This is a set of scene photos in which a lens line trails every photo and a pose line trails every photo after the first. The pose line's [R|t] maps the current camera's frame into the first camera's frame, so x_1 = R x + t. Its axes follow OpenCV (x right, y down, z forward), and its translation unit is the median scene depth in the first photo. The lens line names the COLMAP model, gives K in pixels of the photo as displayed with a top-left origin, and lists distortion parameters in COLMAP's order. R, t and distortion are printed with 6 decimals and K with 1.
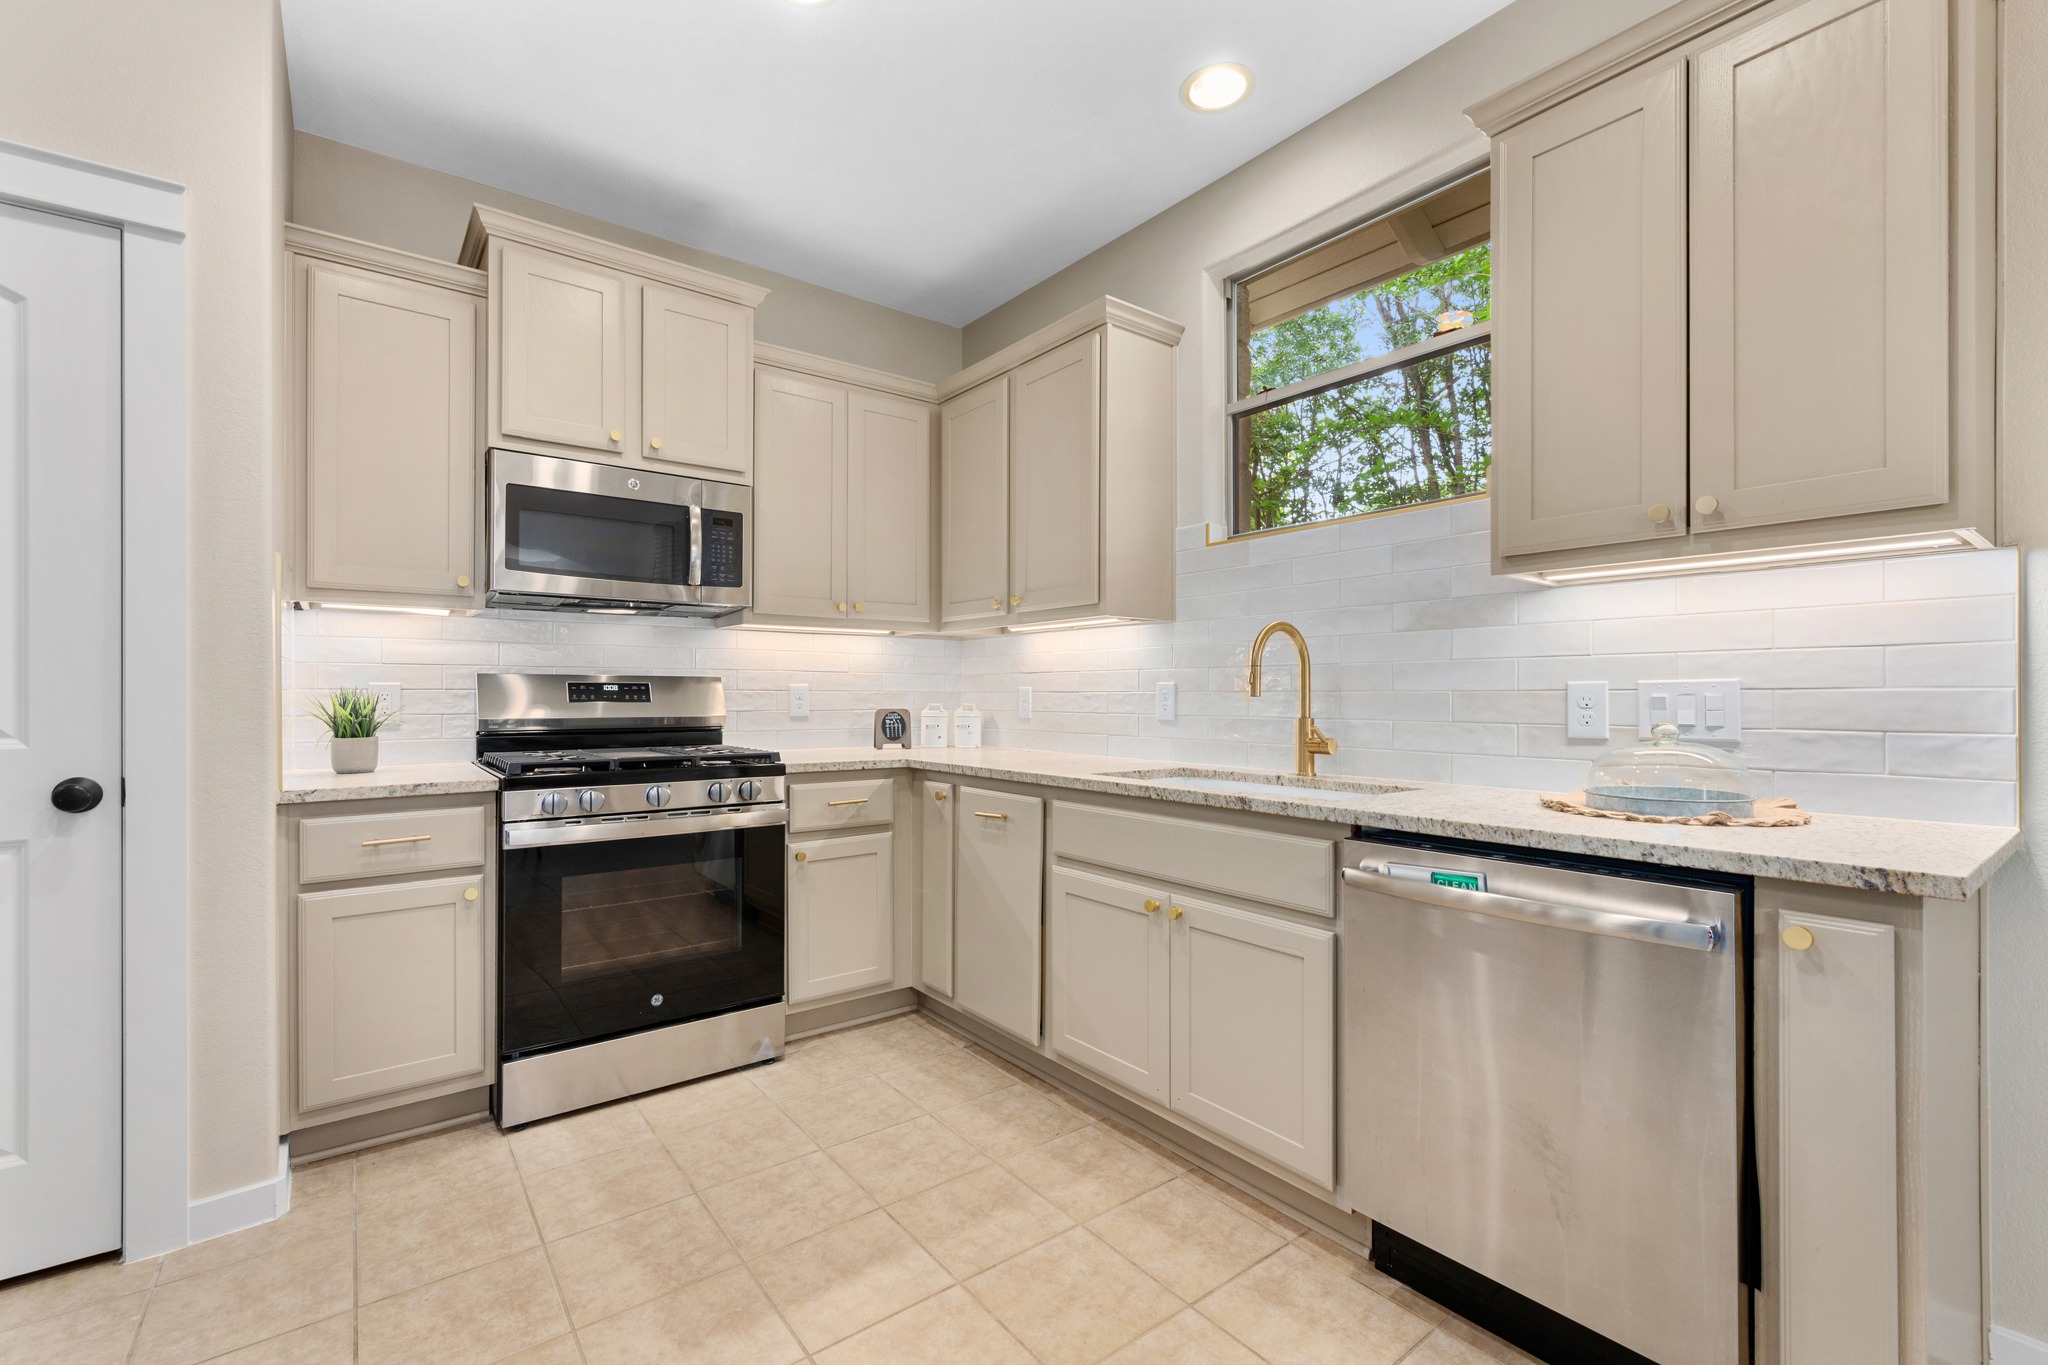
lens RADIAL K [[892.8, 0, 1026.5], [0, 892.8, 682.3], [0, 0, 1]] dist [0.002417, -0.000256]
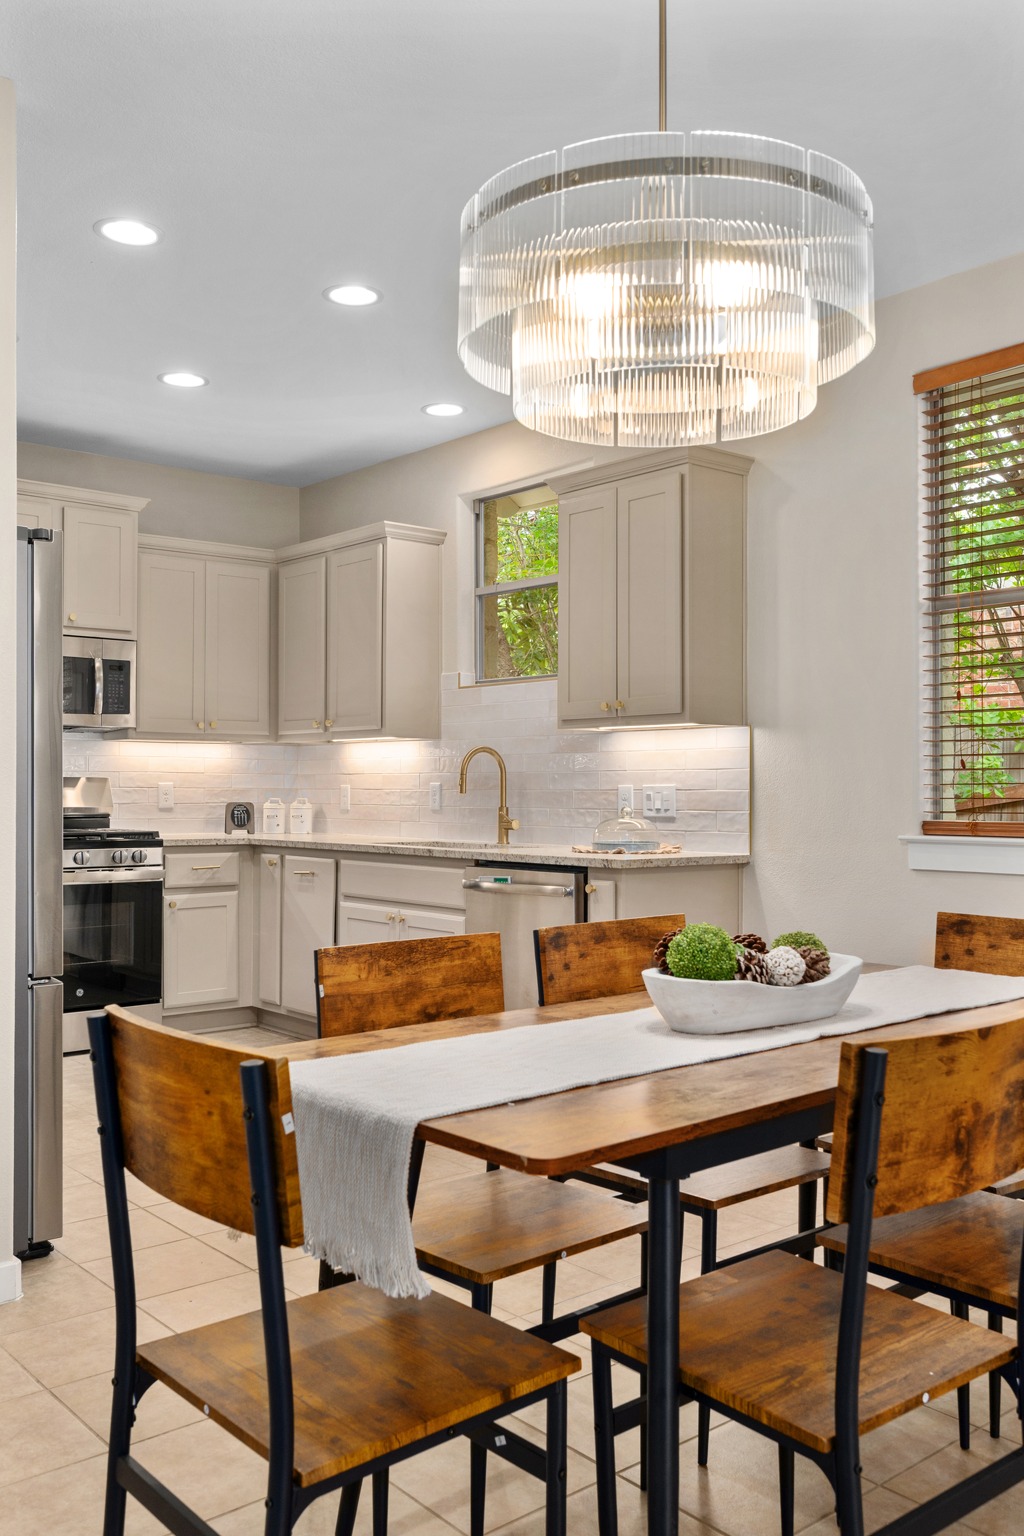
lens RADIAL K [[1312.8, 0, 511.4], [0, 1312.8, 768.9], [0, 0, 1]] dist [0.004394, 0.007603]
pose [[0.999017, 0.003659, 0.044170, 0.186011], [-0.003583, 0.999992, -0.001818, -0.018694], [-0.044176, 0.001658, 0.999022, -1.071797]]
